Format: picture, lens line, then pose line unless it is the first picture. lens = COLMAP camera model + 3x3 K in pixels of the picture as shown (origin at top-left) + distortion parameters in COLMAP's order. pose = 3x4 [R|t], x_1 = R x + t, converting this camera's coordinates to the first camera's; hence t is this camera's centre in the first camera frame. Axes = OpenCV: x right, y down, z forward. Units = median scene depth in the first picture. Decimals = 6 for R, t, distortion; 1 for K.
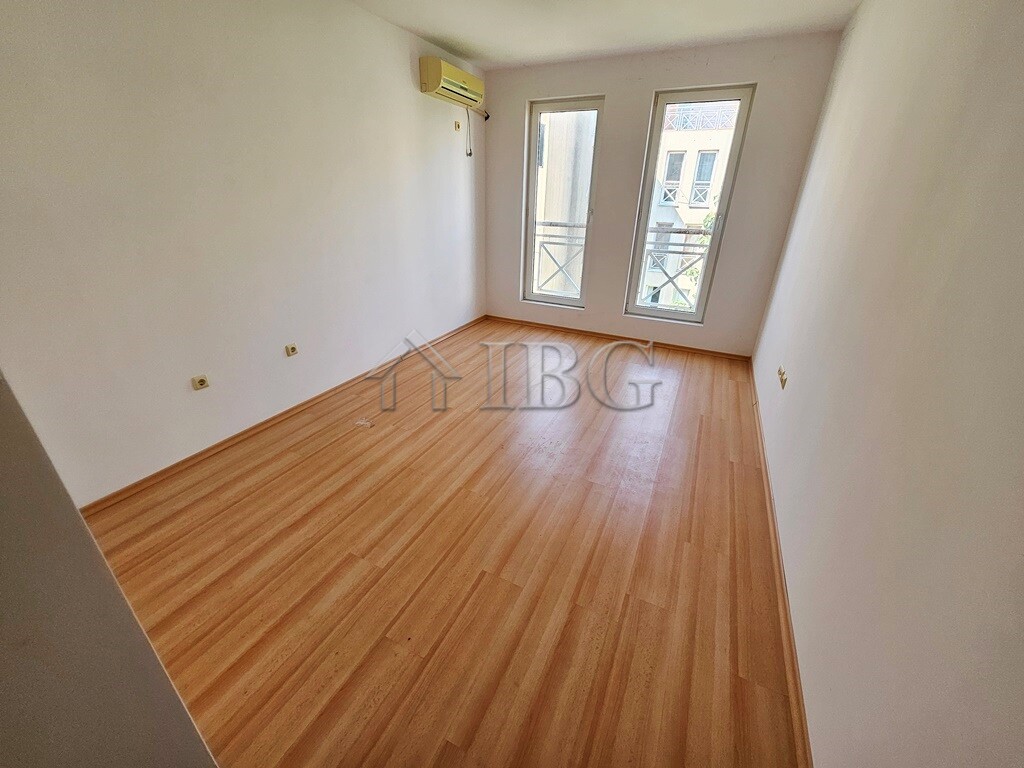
lens RADIAL K [[402.7, 0, 507.6], [0, 402.7, 374.1], [0, 0, 1]] dist [-0.000015, -0.000038]
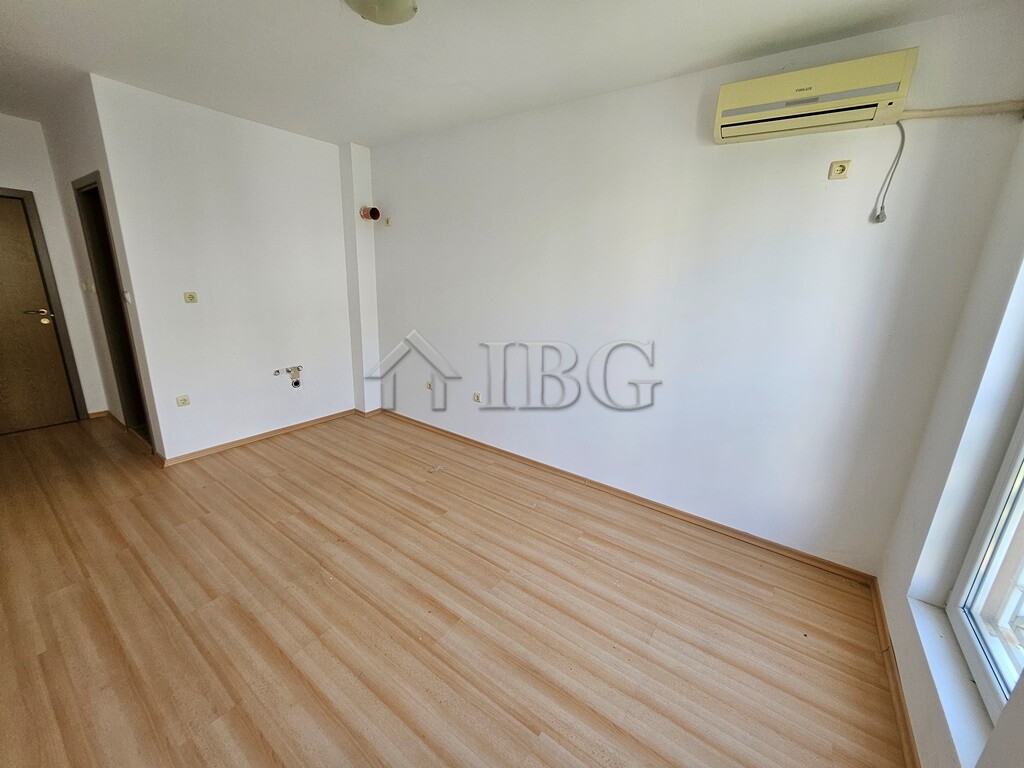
lens RADIAL K [[398.2, 0, 501.7], [0, 398.2, 379.1], [0, 0, 1]] dist [-0.000302, 0.000015]
pose [[-0.159225, 0.230240, -0.960019, 0.729532], [-0.439074, 0.854443, 0.277743, -0.556024], [0.884229, 0.465743, -0.034957, 1.220077]]
